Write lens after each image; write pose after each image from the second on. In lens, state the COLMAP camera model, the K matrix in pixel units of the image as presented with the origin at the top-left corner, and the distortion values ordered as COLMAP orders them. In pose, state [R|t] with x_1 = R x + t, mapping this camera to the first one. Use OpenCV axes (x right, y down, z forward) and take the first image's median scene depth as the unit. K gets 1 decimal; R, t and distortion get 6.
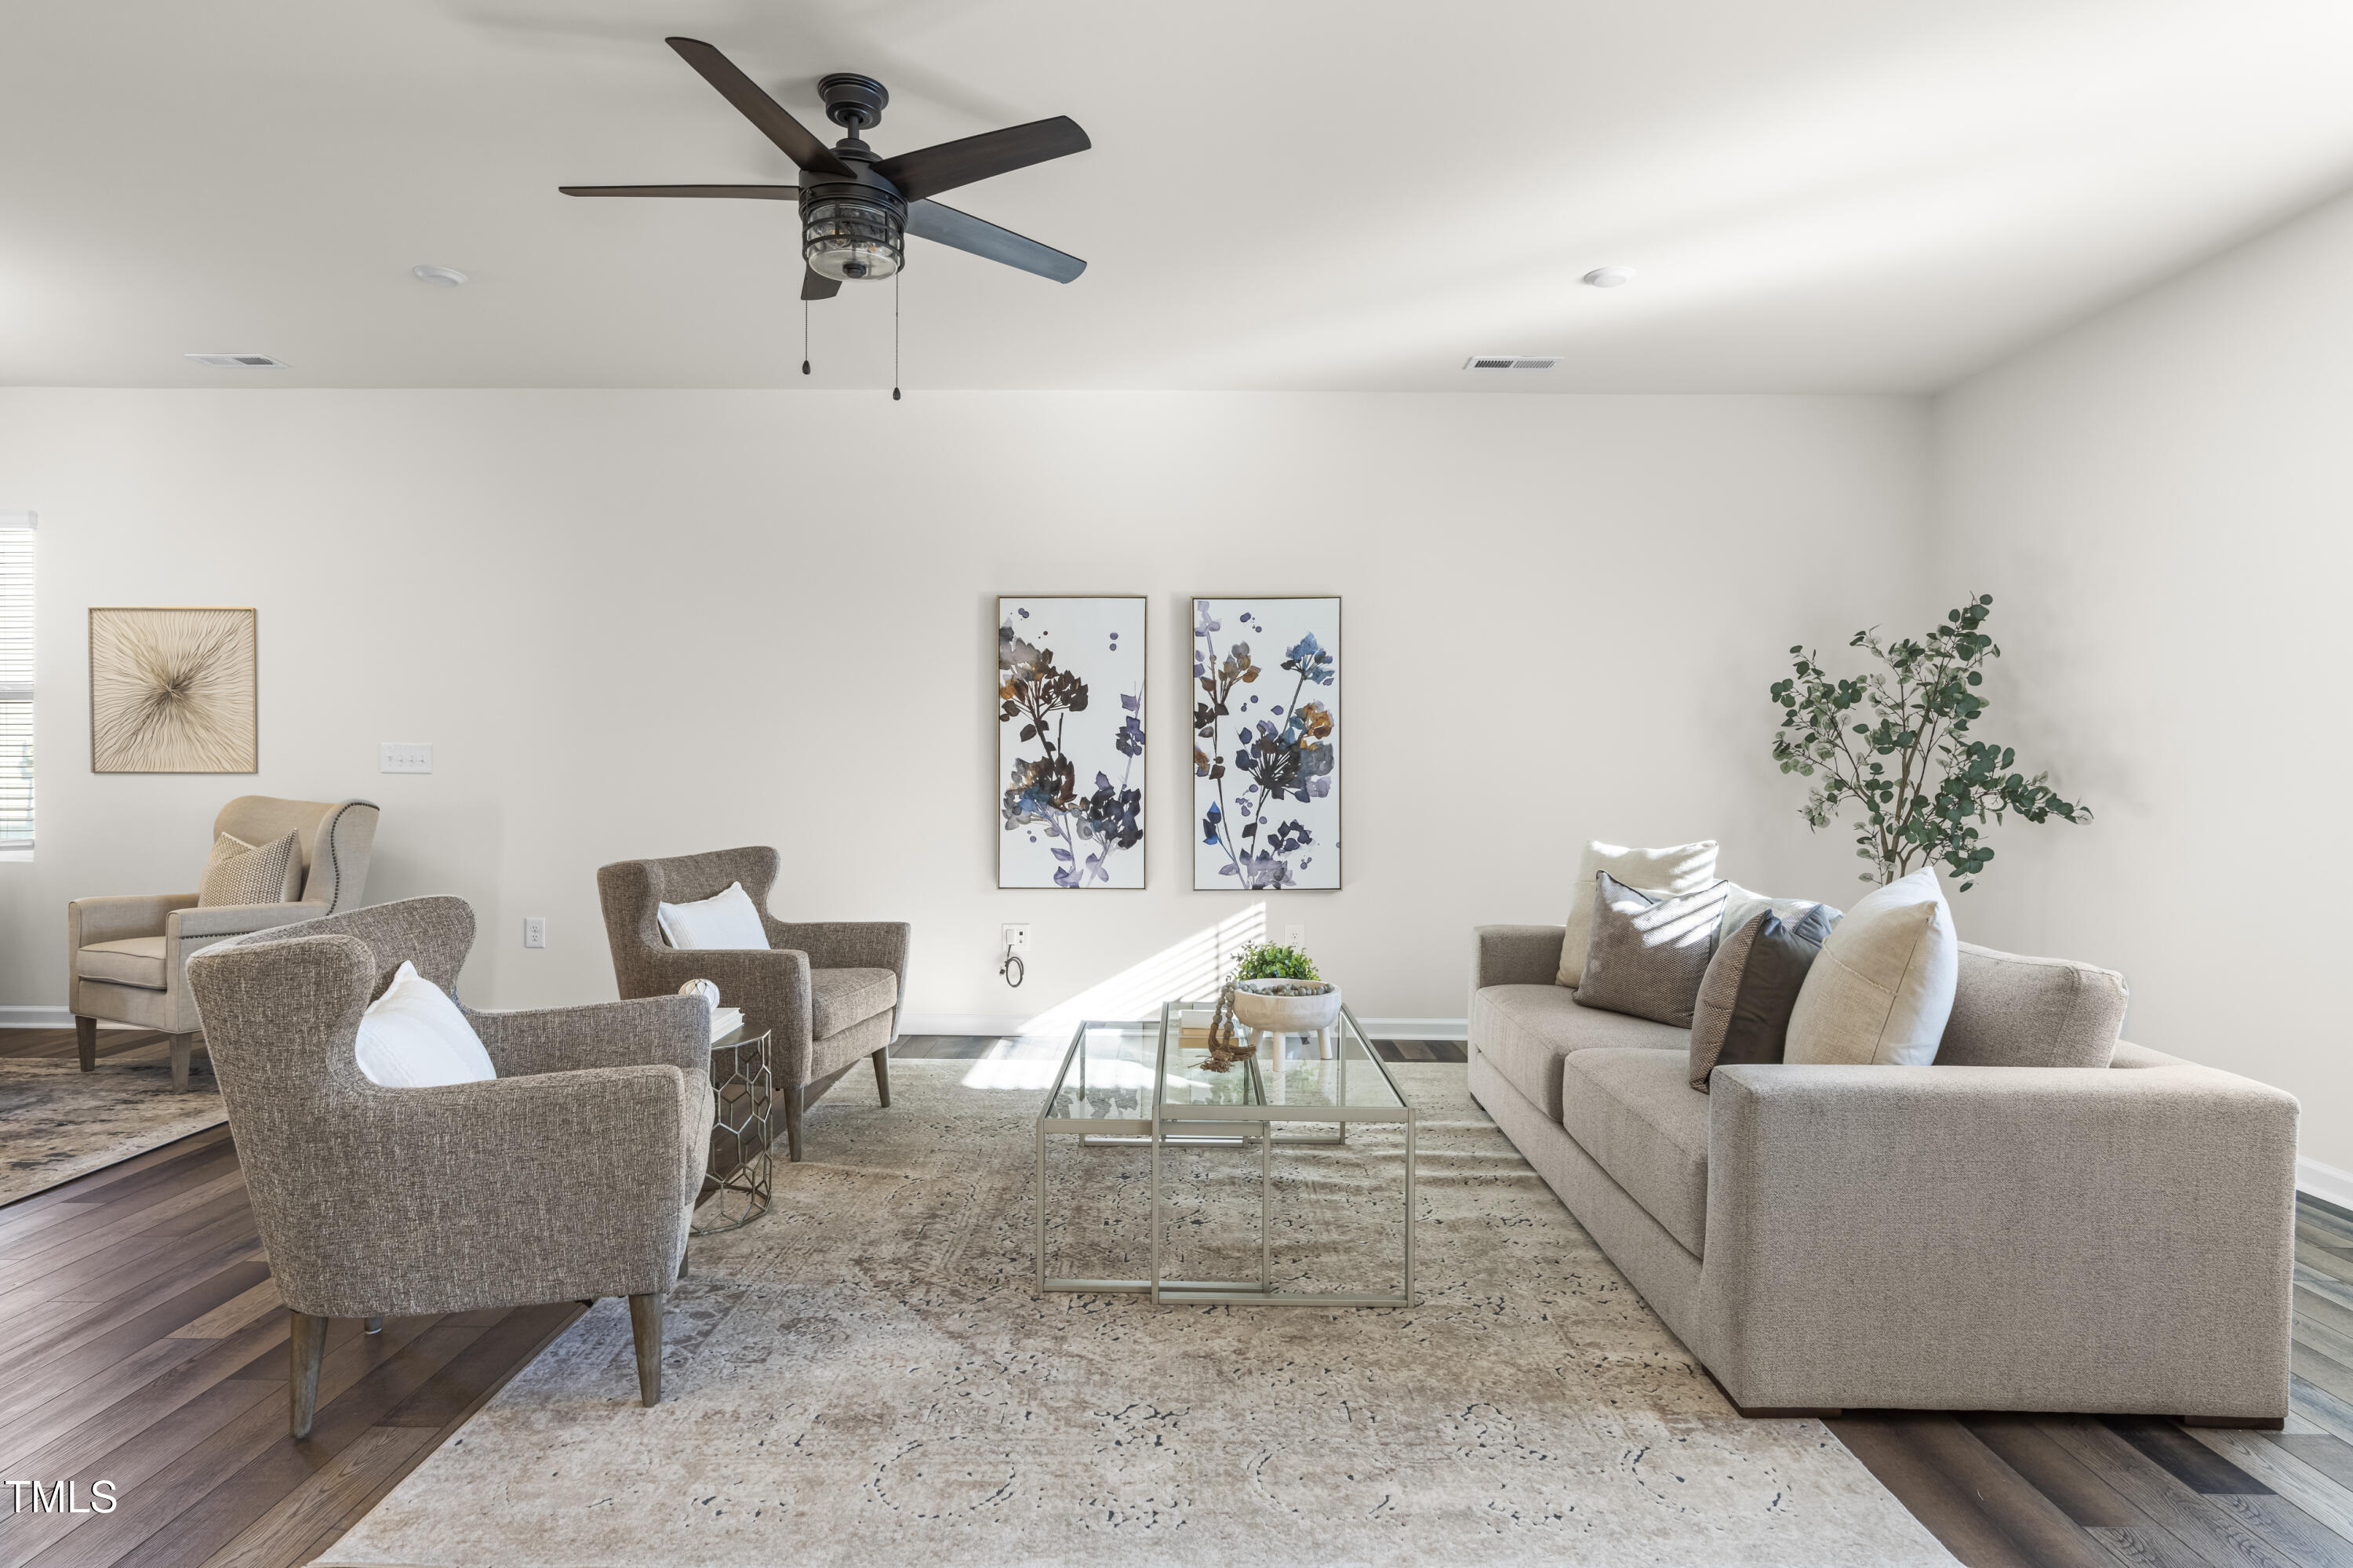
lens RADIAL K [[1242.2, 0, 1182.0], [0, 1242.2, 777.8], [0, 0, 1]] dist [-0.005500, 0.000514]
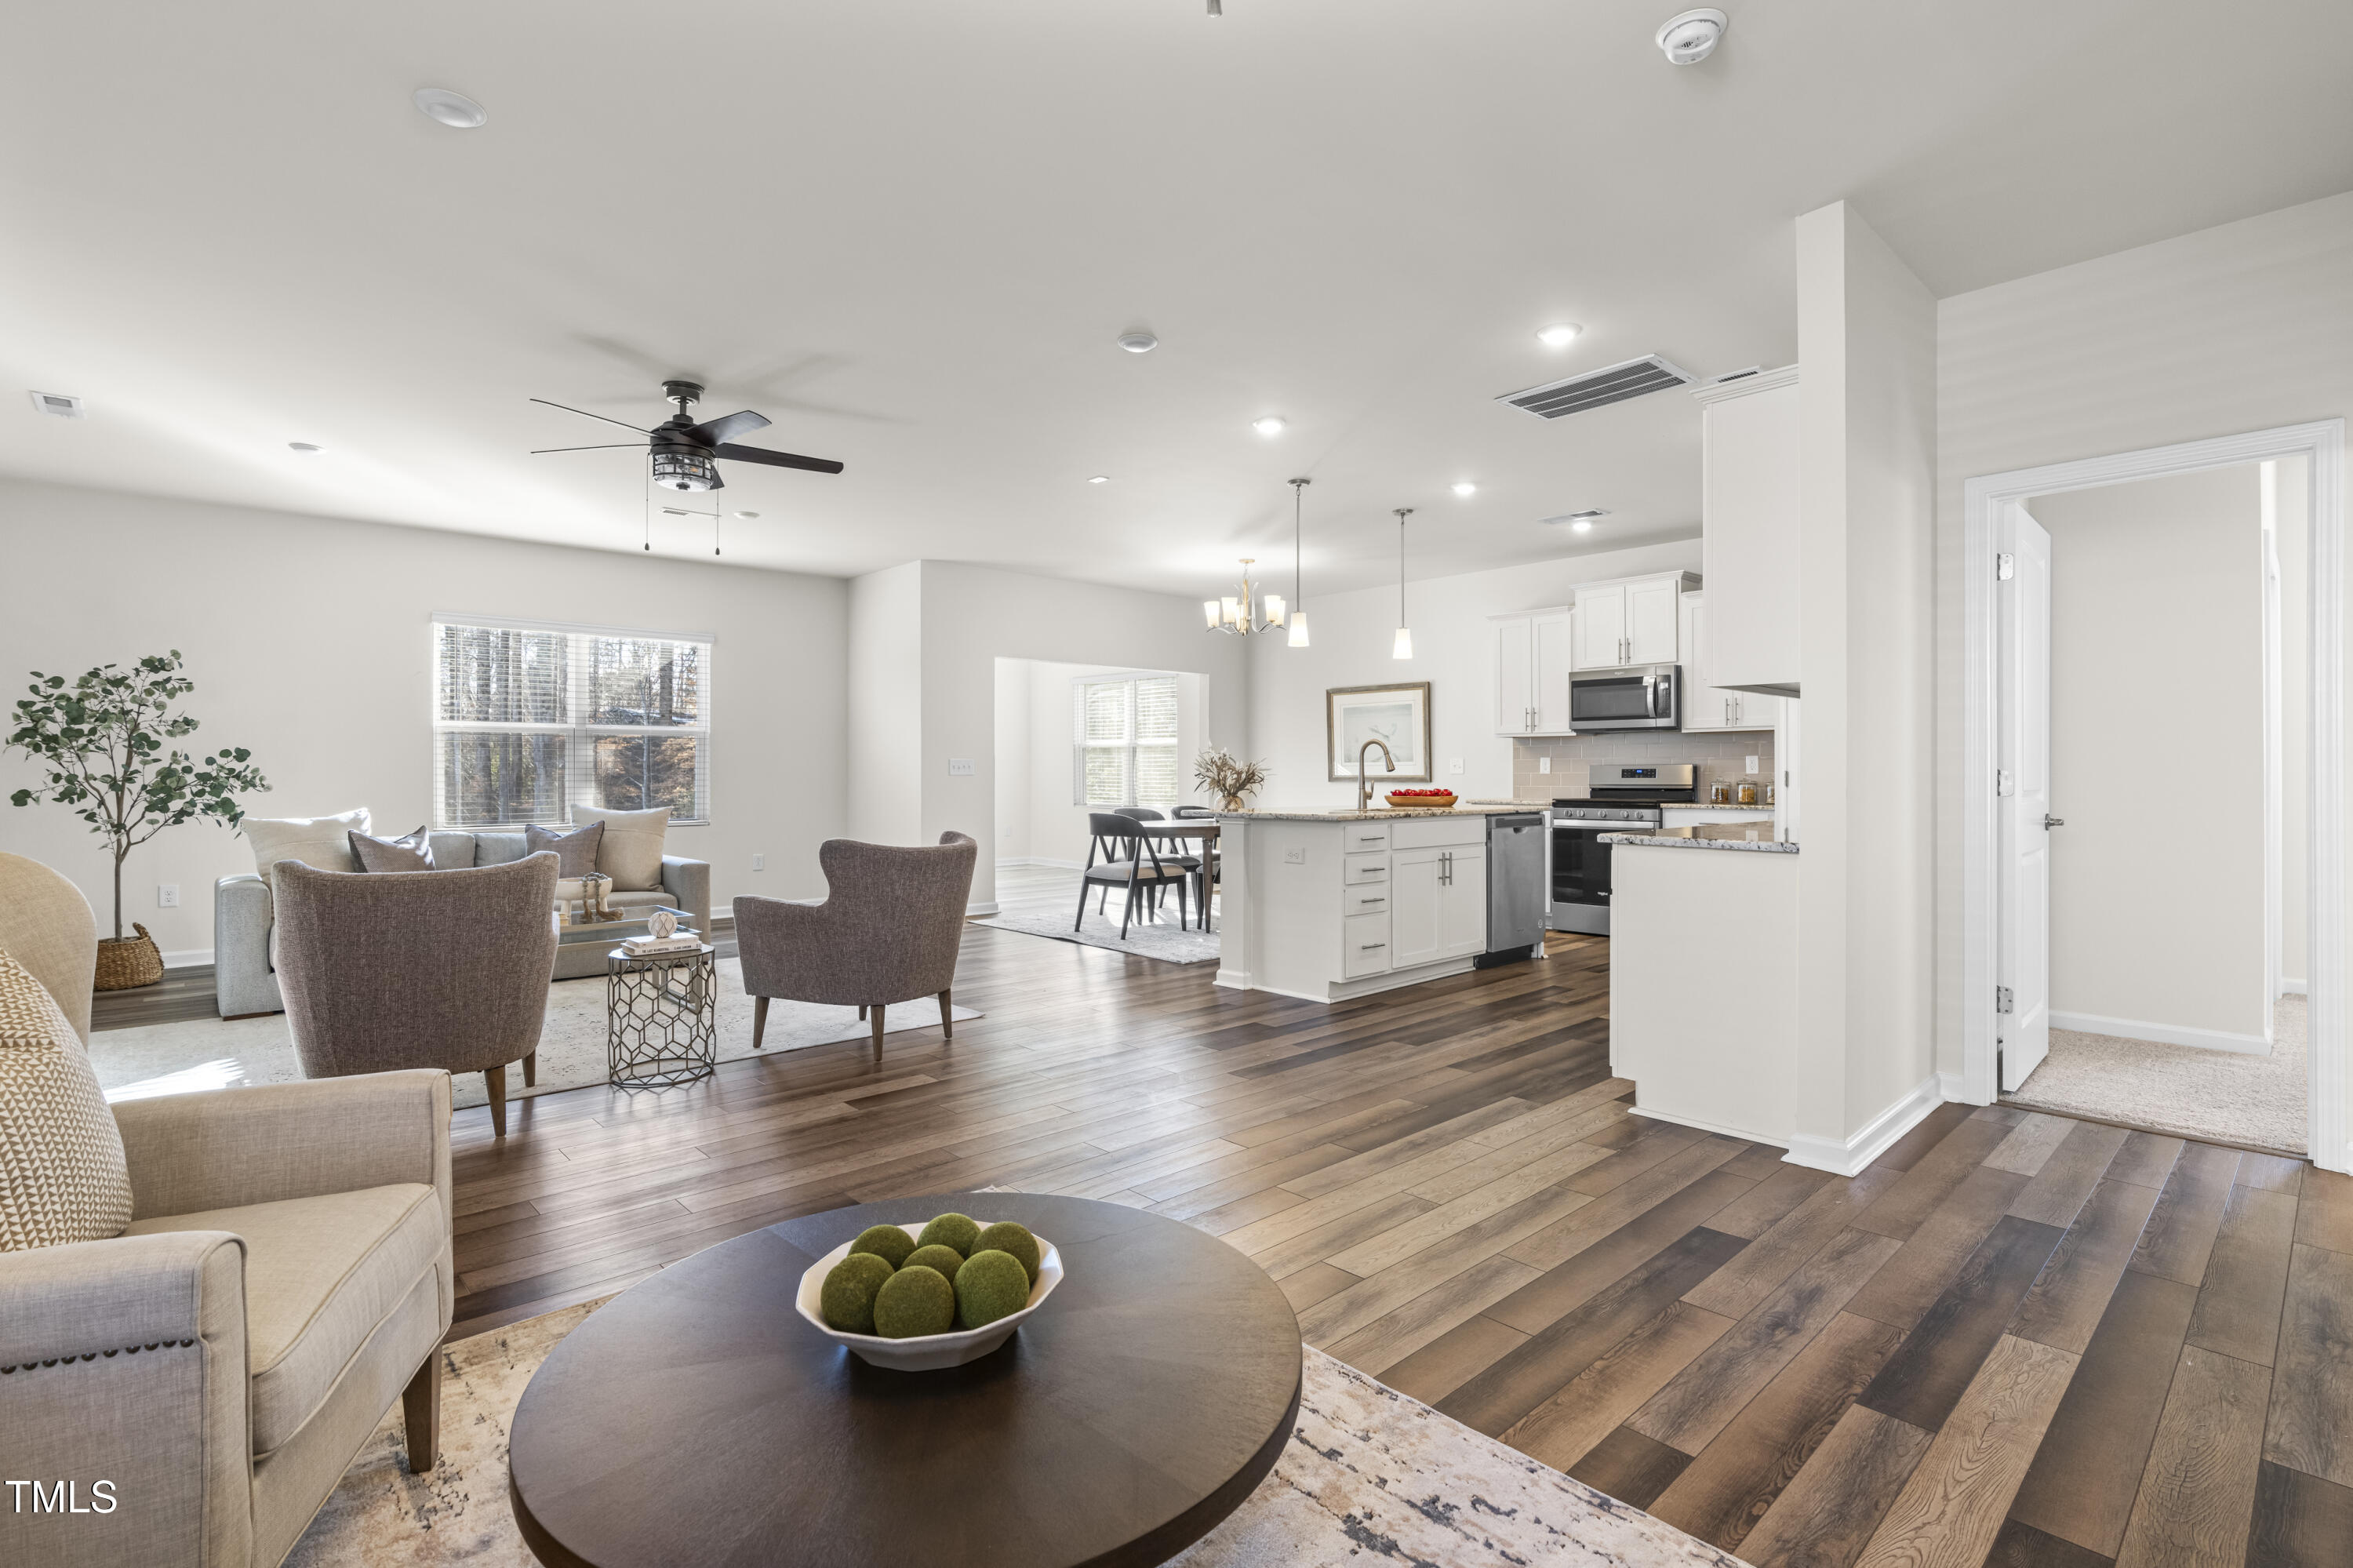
lens RADIAL K [[1099.2, 0, 1181.6], [0, 1099.2, 769.3], [0, 0, 1]] dist [-0.003675, 0.000222]
pose [[-0.684225, -0.002360, 0.729267, -1.064335], [0.005983, 0.999943, 0.008849, -0.007986], [-0.729246, 0.010418, -0.684172, 0.874269]]
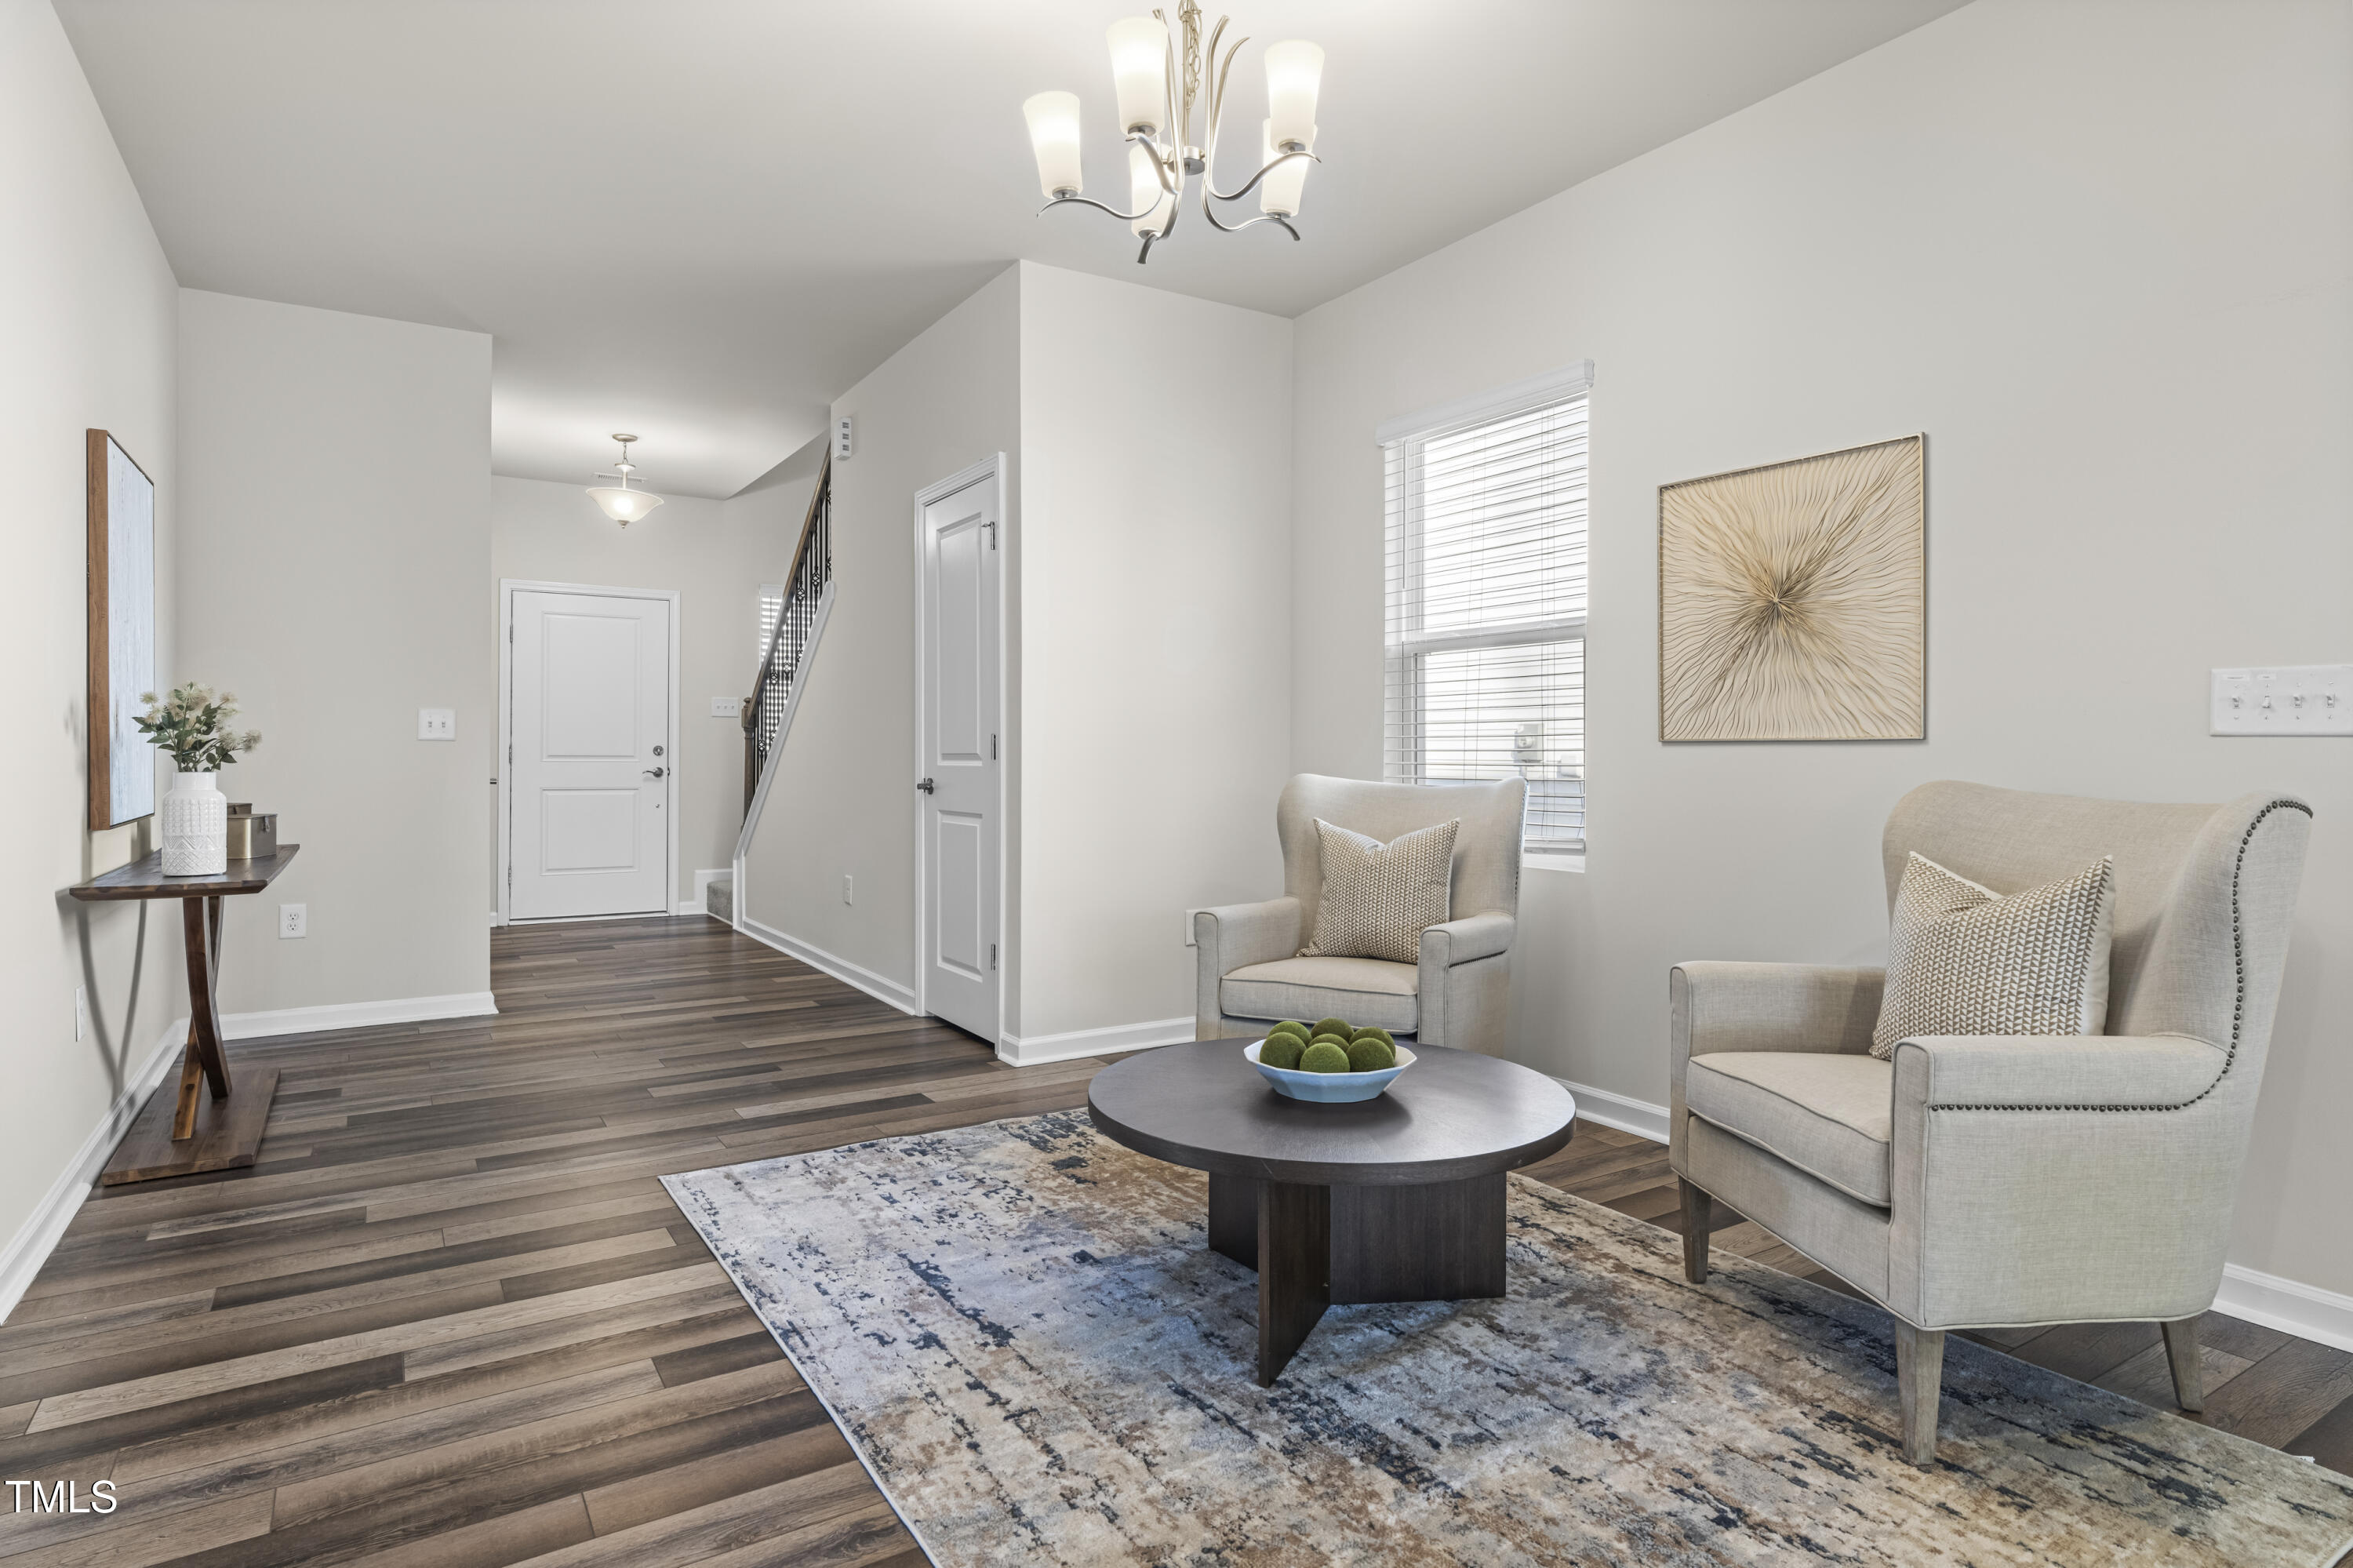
lens RADIAL K [[1270.0, 0, 1177.9], [0, 1270.0, 755.0], [0, 0, 1]] dist [-0.000181, 0.001012]
pose [[0.542873, -0.002503, -0.839811, -0.469115], [-0.010700, 0.999894, -0.009896, 0.012123], [0.839747, 0.014358, 0.542788, 0.437060]]
